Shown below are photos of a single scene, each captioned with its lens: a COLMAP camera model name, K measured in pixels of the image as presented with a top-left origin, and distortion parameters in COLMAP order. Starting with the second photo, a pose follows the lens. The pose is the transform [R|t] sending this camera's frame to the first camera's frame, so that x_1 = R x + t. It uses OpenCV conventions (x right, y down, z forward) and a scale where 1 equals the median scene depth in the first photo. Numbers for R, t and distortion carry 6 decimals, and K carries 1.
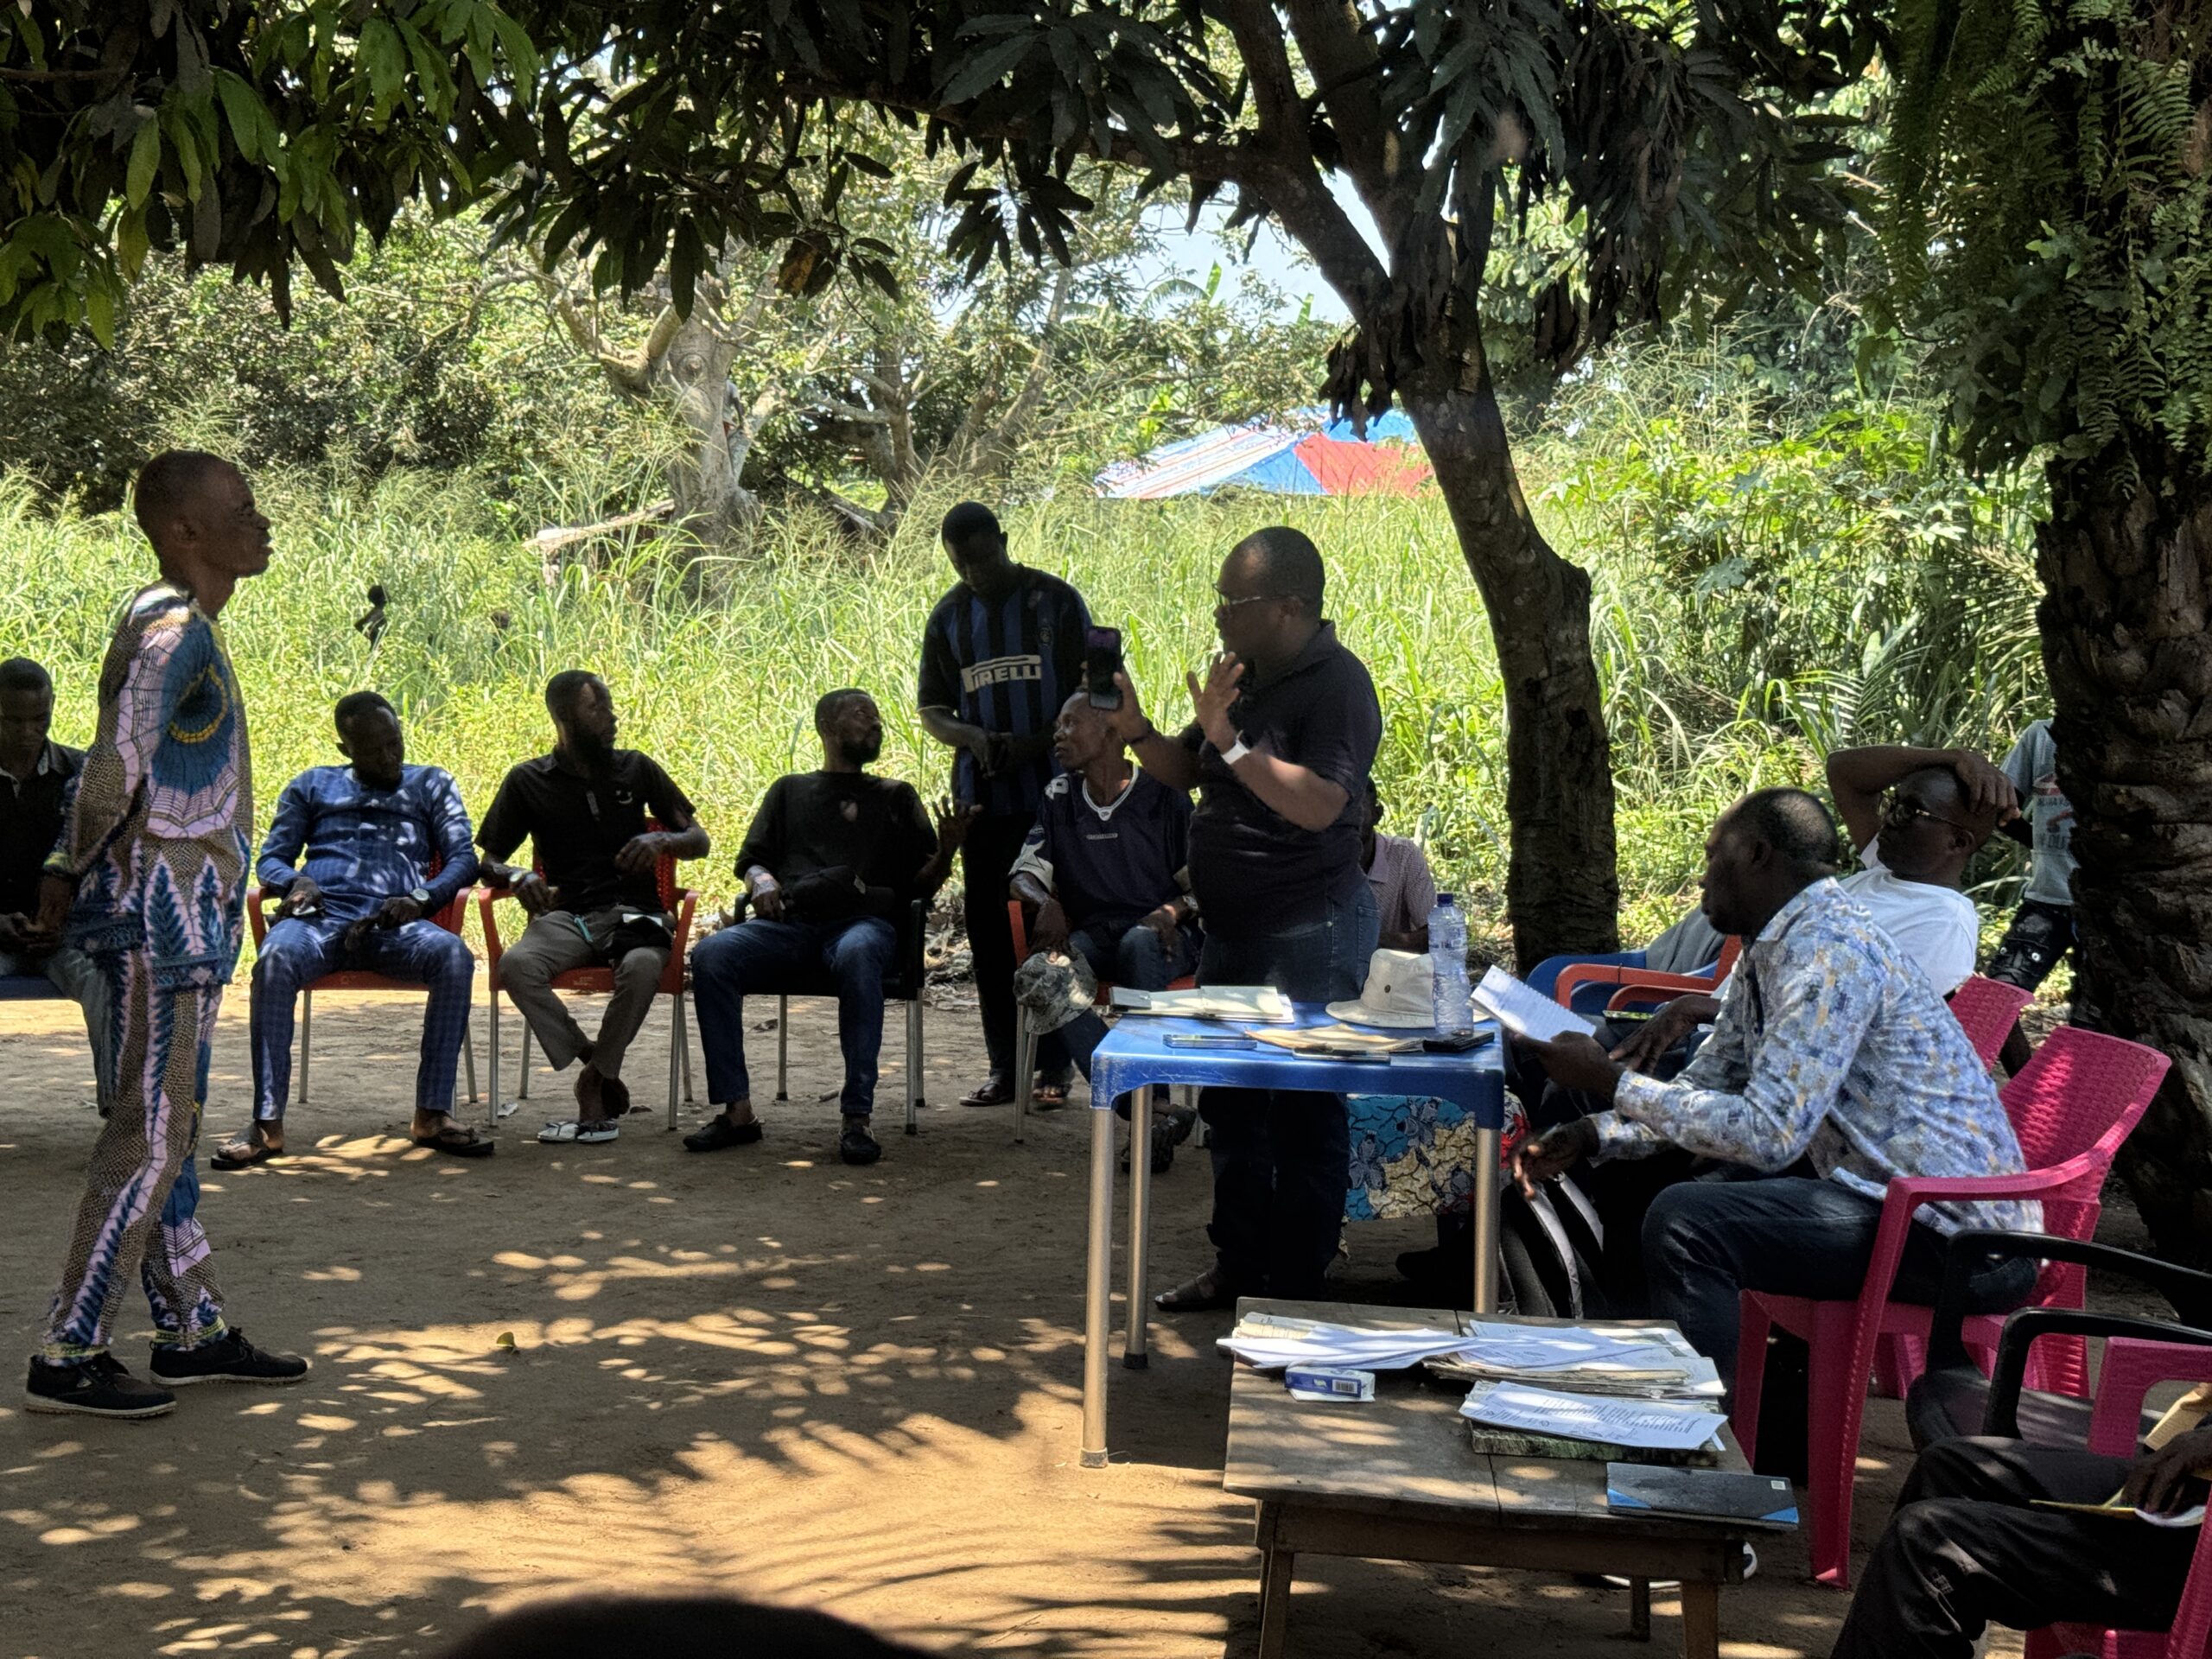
lens RADIAL K [[3084.9, 0, 1106.0], [0, 3084.9, 829.5], [0, 0, 1]] dist [0.091202, 0.027365]
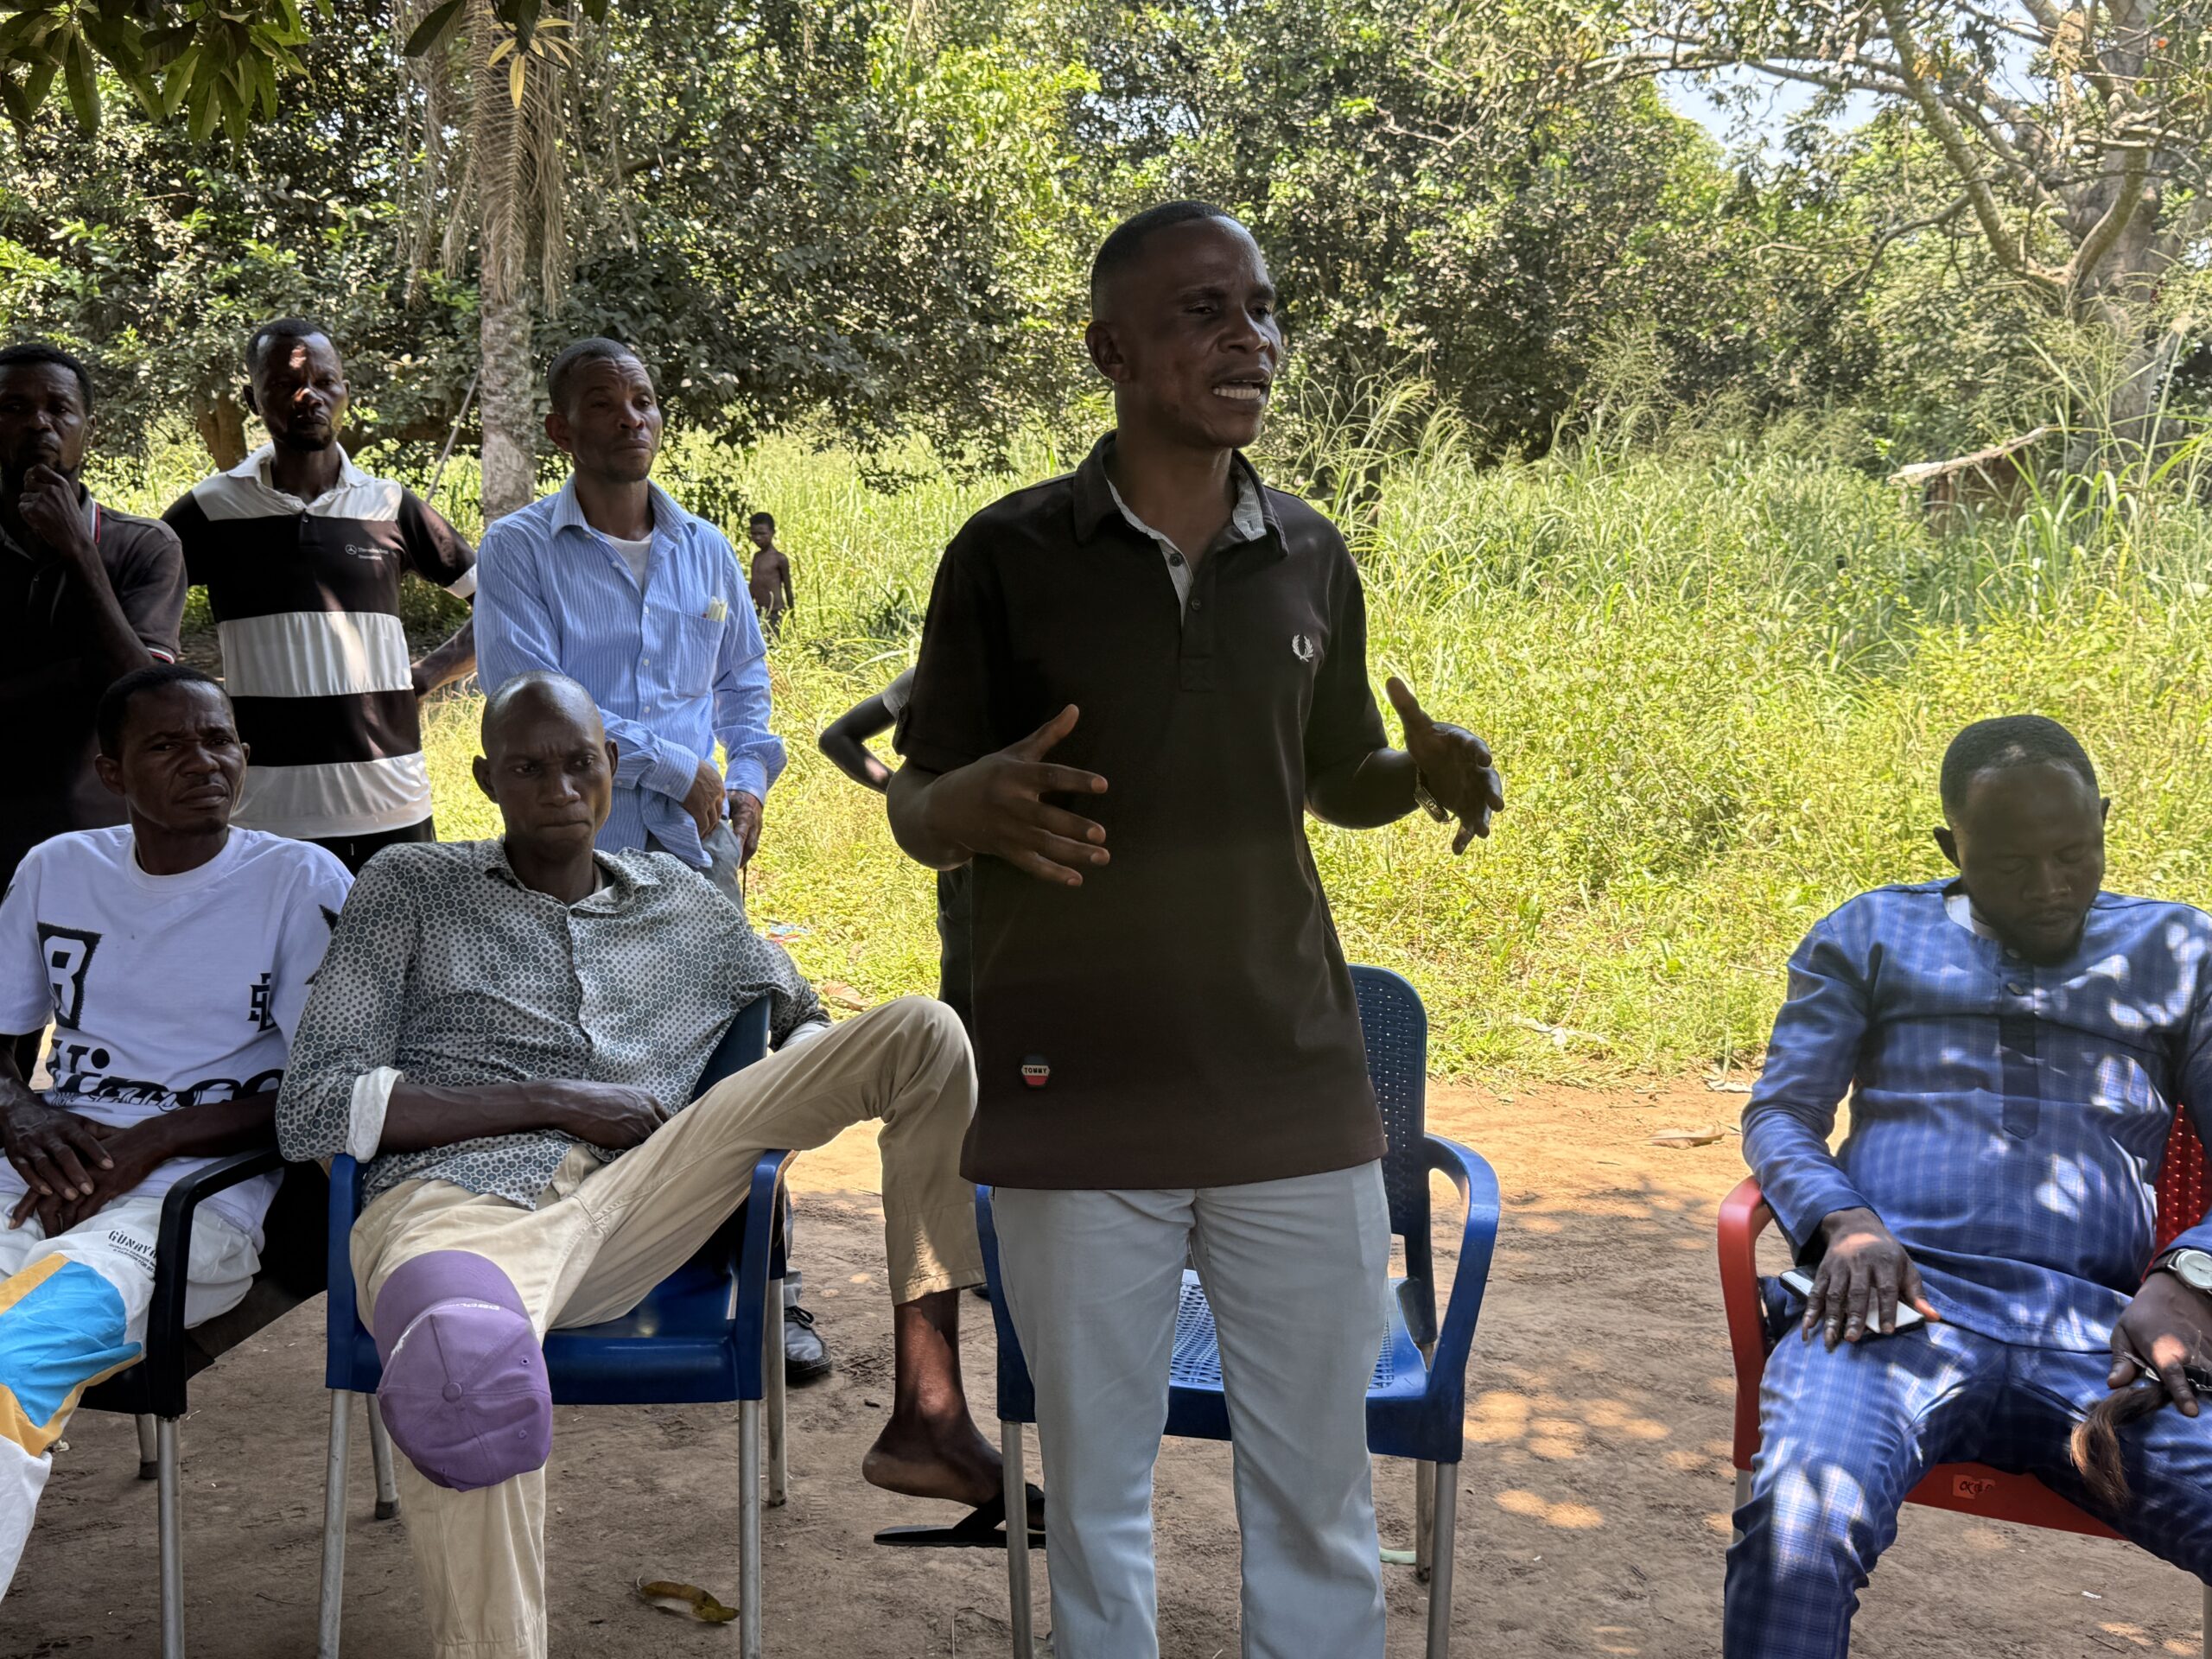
lens RADIAL K [[2251.9, 0, 1106.0], [0, 2251.9, 829.5], [0, 0, 1]] dist [0.331467, -0.776077]
pose [[0.878834, 0.057487, -0.473652, -0.036977], [-0.031197, 0.997514, 0.063184, -0.008571], [0.476107, -0.040752, 0.878442, 0.124916]]
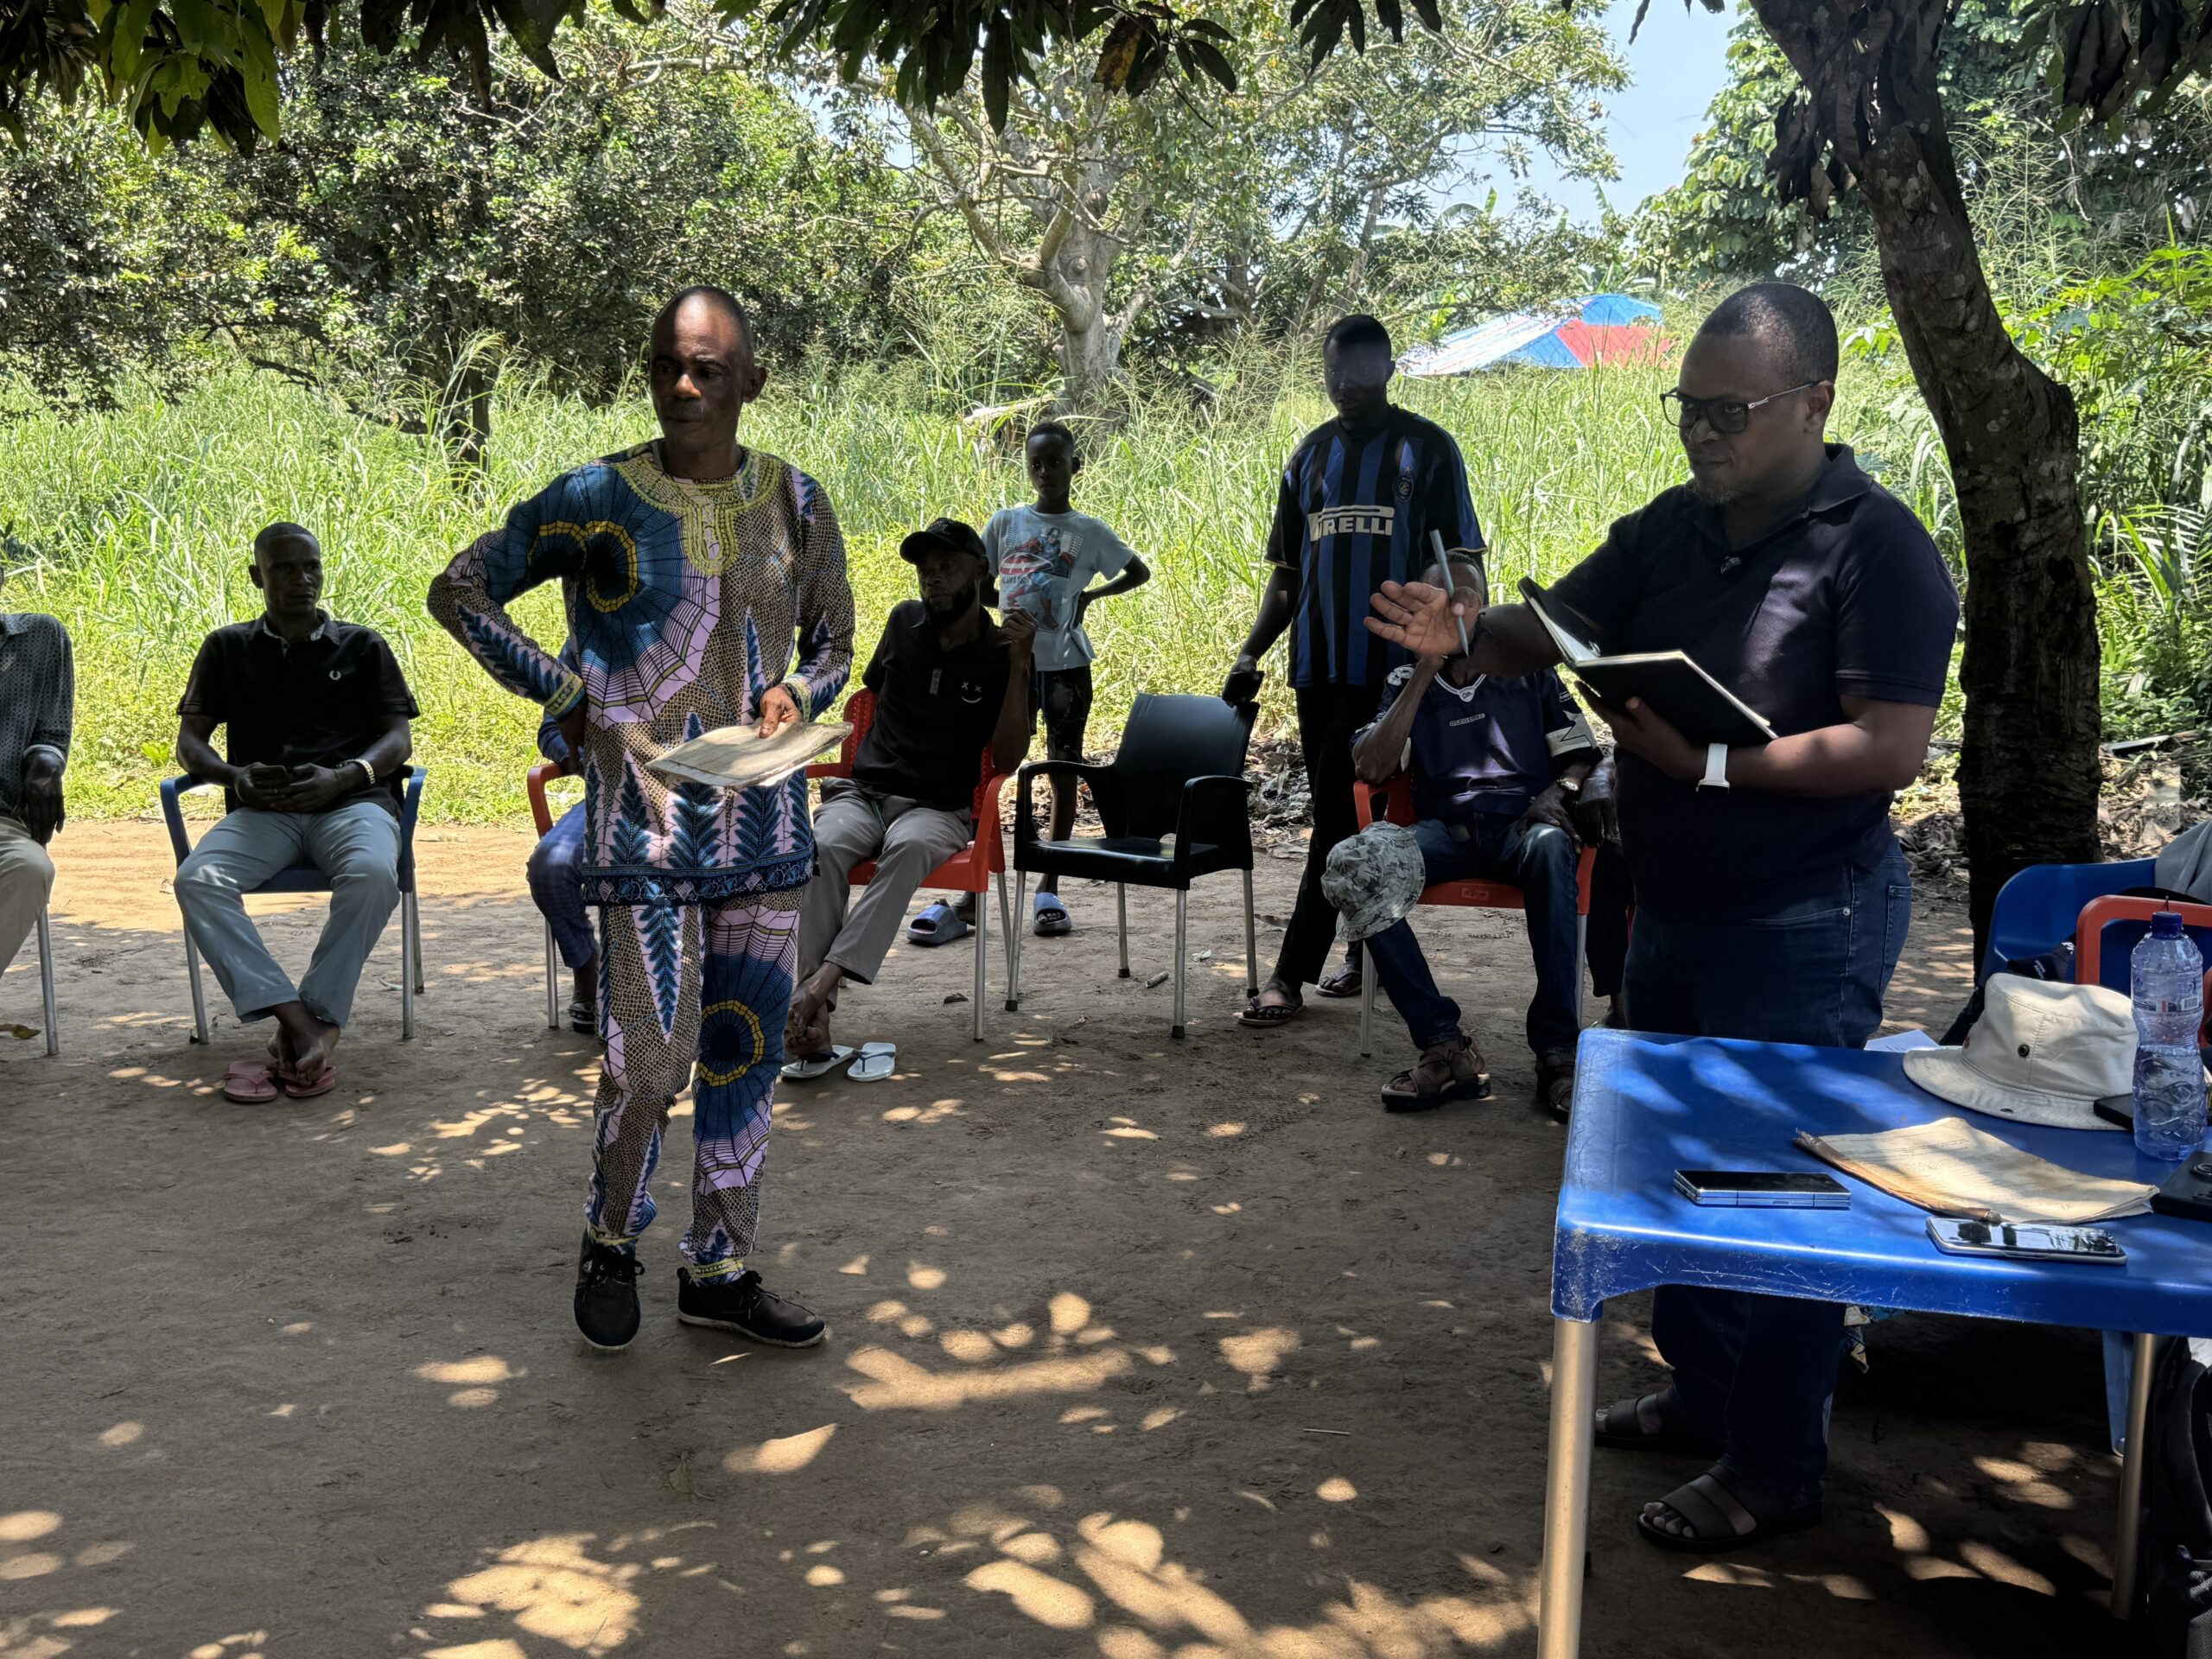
lens RADIAL K [[2228.3, 0, 1106.0], [0, 2228.3, 829.5], [0, 0, 1]] dist [0.115745, -0.238847]
pose [[0.991672, 0.007682, -0.128562, -0.003637], [0.003858, 0.996000, 0.089274, -0.003865], [0.128733, -0.089026, 0.987675, 0.065450]]
